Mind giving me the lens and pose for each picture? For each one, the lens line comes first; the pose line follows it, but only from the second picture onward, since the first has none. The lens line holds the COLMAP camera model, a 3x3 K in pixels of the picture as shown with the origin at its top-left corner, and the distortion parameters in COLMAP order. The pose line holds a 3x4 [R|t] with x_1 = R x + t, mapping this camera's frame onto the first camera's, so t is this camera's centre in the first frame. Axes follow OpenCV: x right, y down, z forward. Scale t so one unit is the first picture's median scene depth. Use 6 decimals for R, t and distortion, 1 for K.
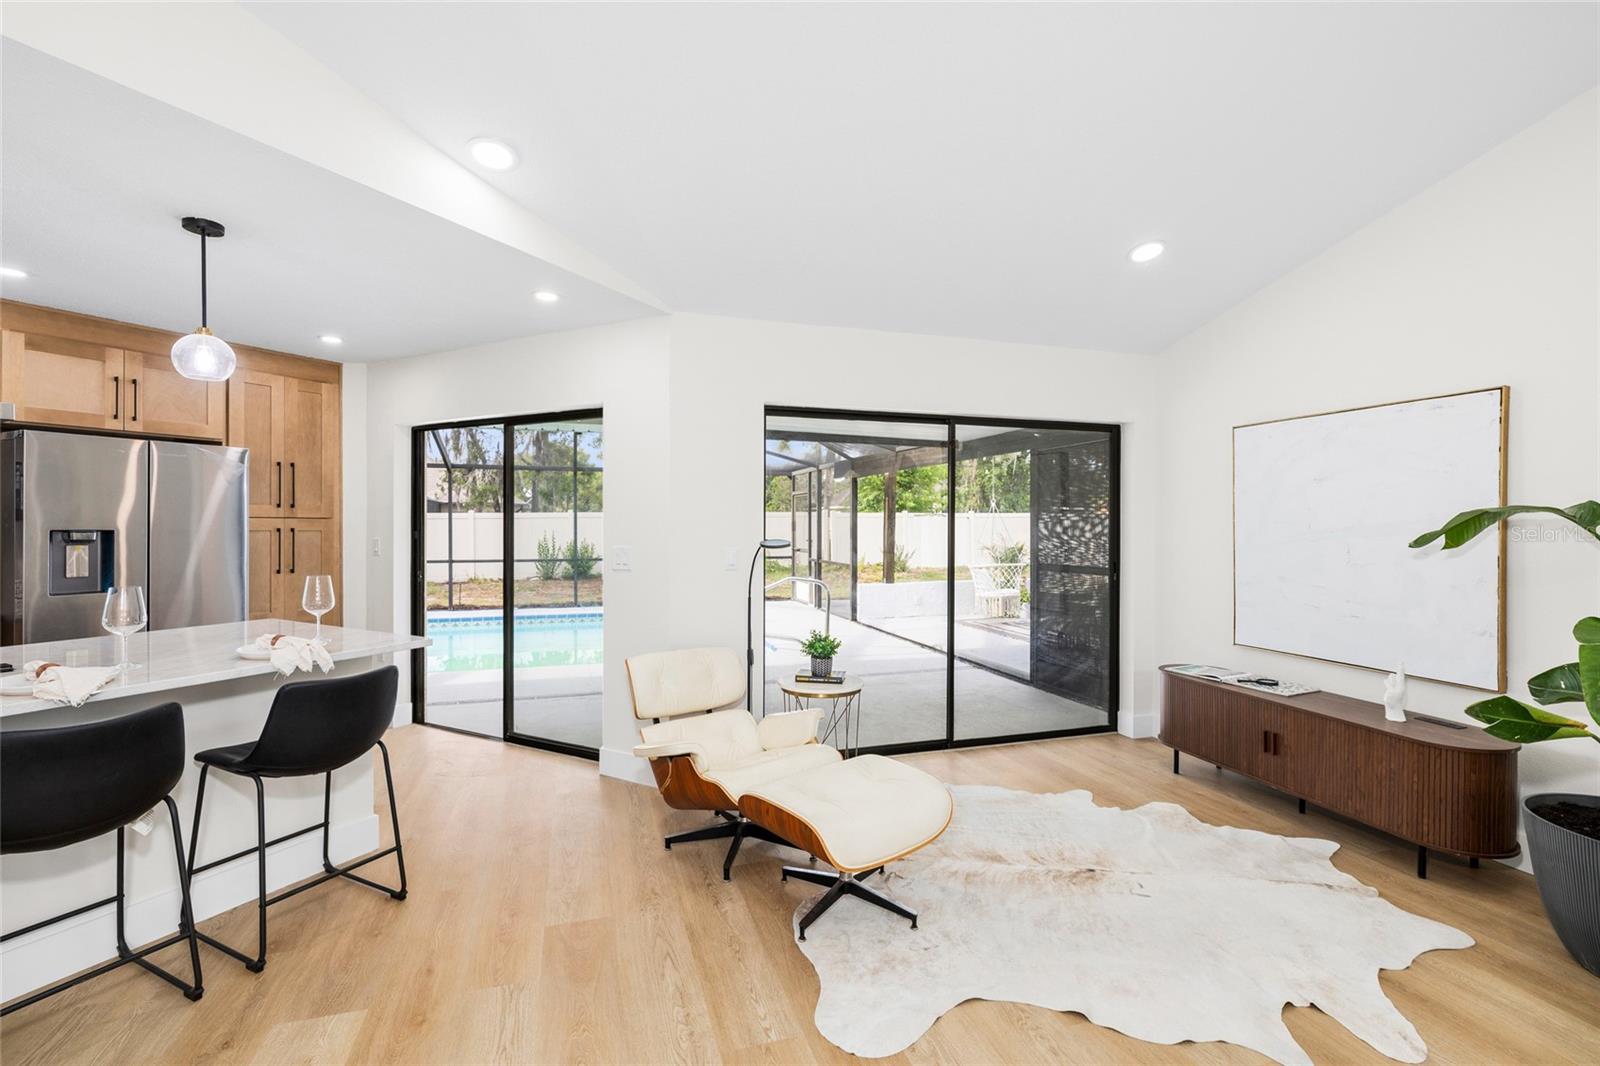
lens RADIAL K [[713.9, 0, 799.6], [0, 713.9, 523.7], [0, 0, 1]] dist [-0.001588, -0.000091]
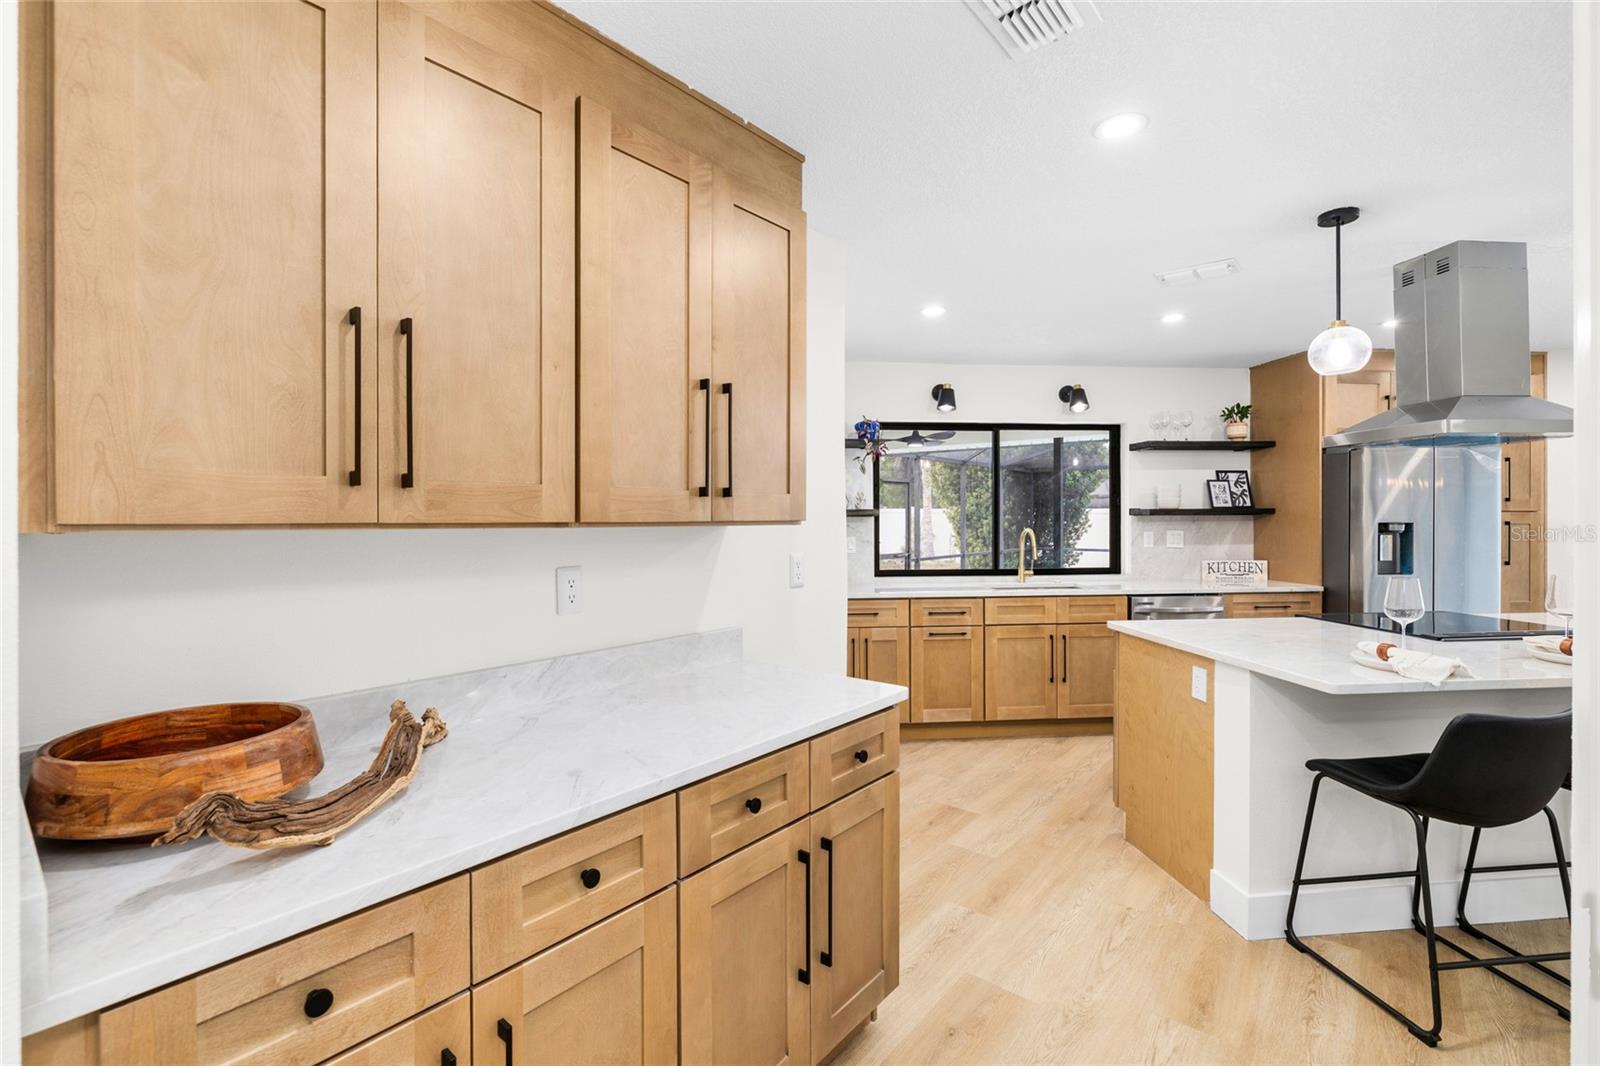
lens RADIAL K [[713.9, 0, 799.6], [0, 713.9, 523.7], [0, 0, 1]] dist [-0.001588, -0.000091]
pose [[0.543918, 0.004754, -0.839125, -0.407680], [0.004536, 0.999953, 0.008606, -0.003776], [0.839126, -0.008487, 0.543870, -0.413092]]
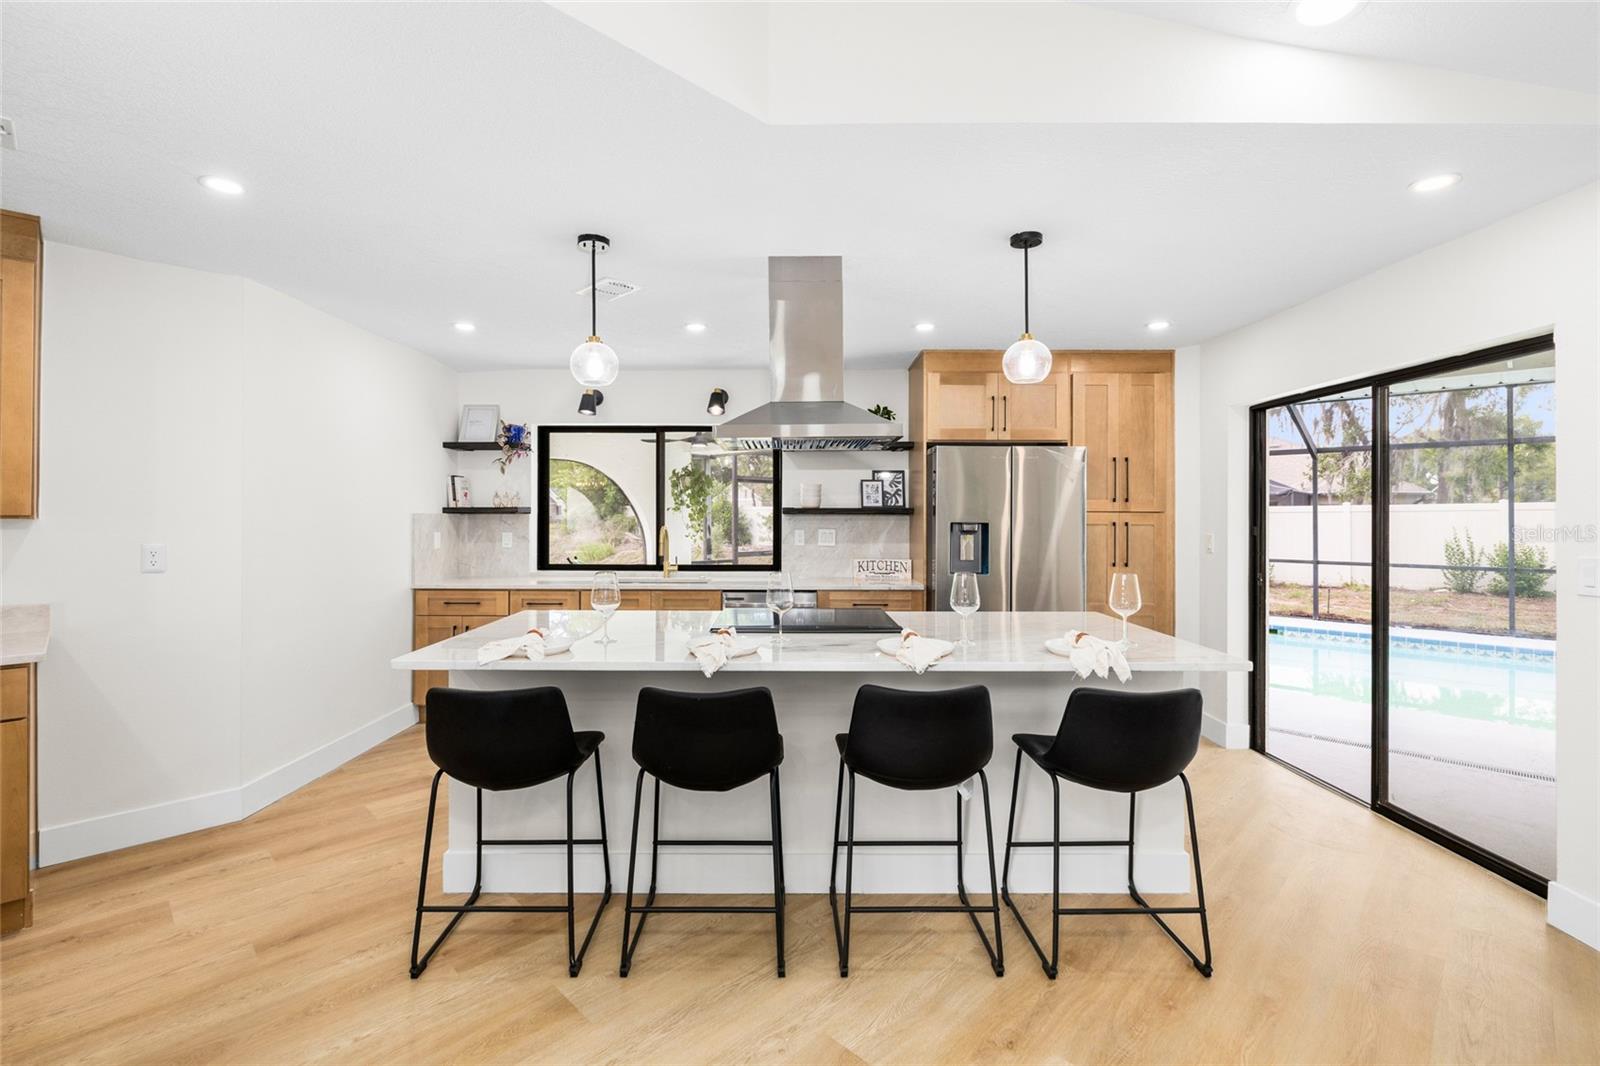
lens RADIAL K [[723.5, 0, 789.6], [0, 723.5, 514.0], [0, 0, 1]] dist [-0.002925, -0.000504]
pose [[0.458549, -0.002612, -0.888665, -0.021139], [-0.001943, 0.999990, -0.003942, -0.000507], [0.888667, 0.003534, 0.458540, 0.108822]]
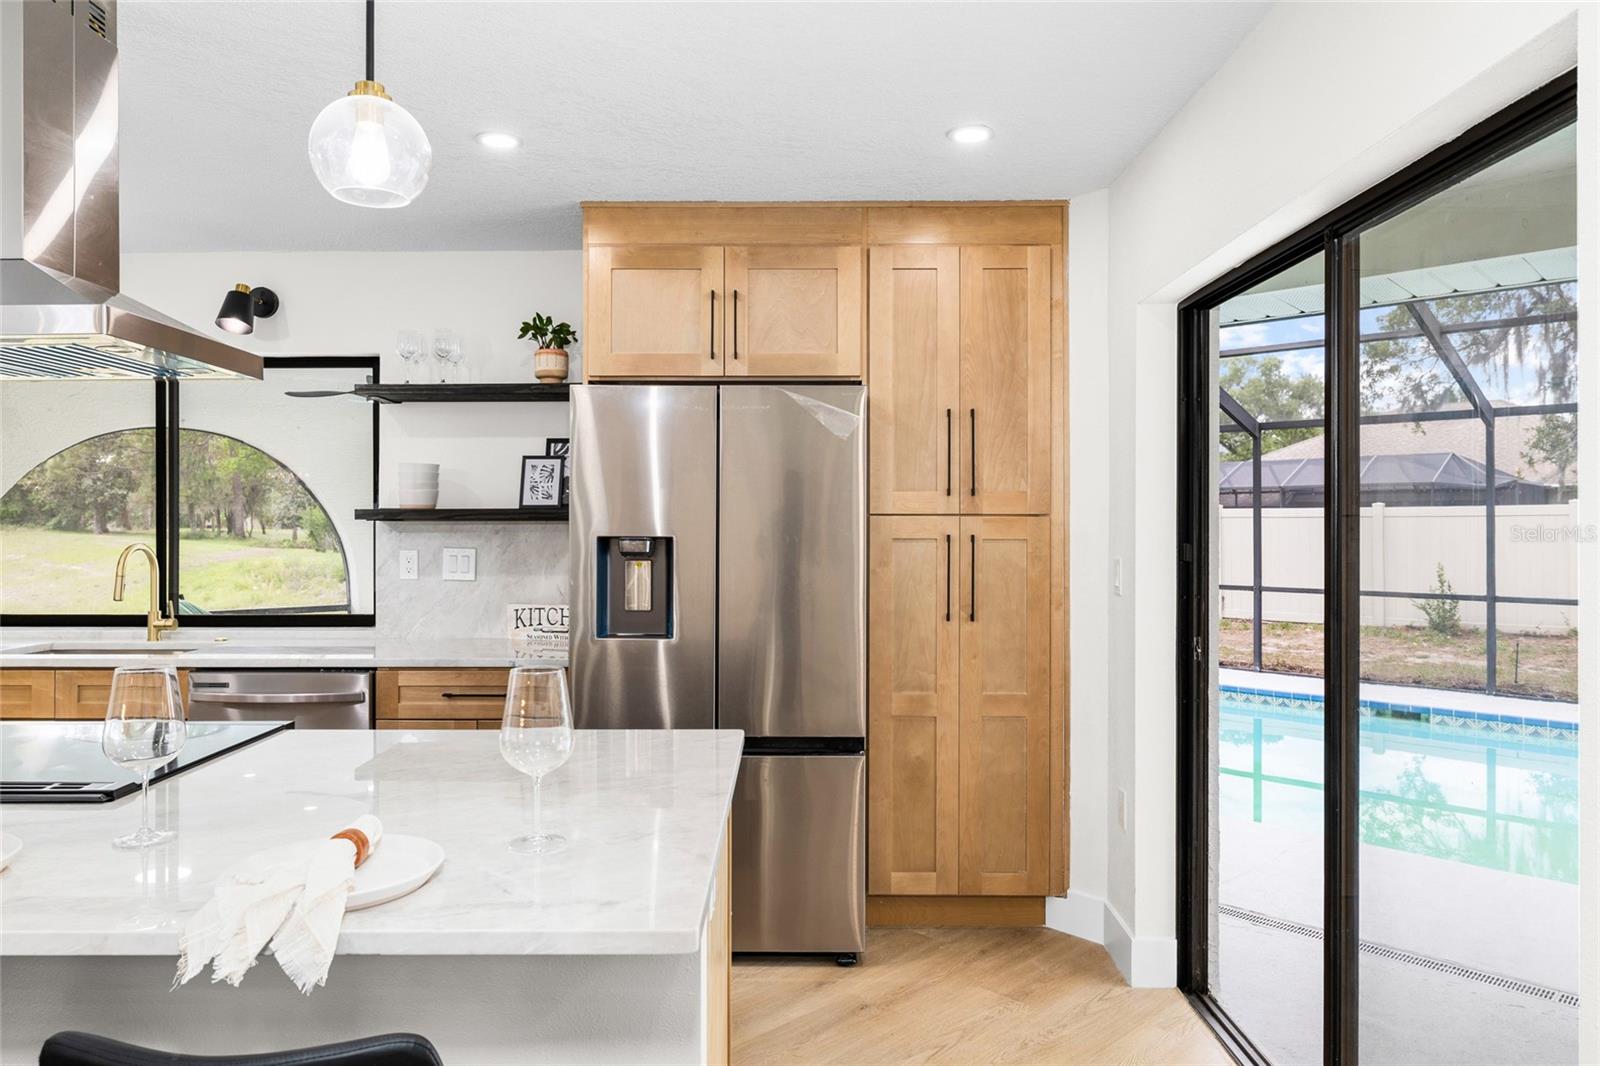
lens RADIAL K [[1077.1, 0, 798.9], [0, 1077.1, 524.8], [0, 0, 1]] dist [0.005126, 0.000039]
pose [[0.458091, -0.000676, -0.888905, -0.071699], [0.000731, 1.000000, -0.000384, -0.000622], [0.888905, -0.000474, 0.458092, 0.532400]]
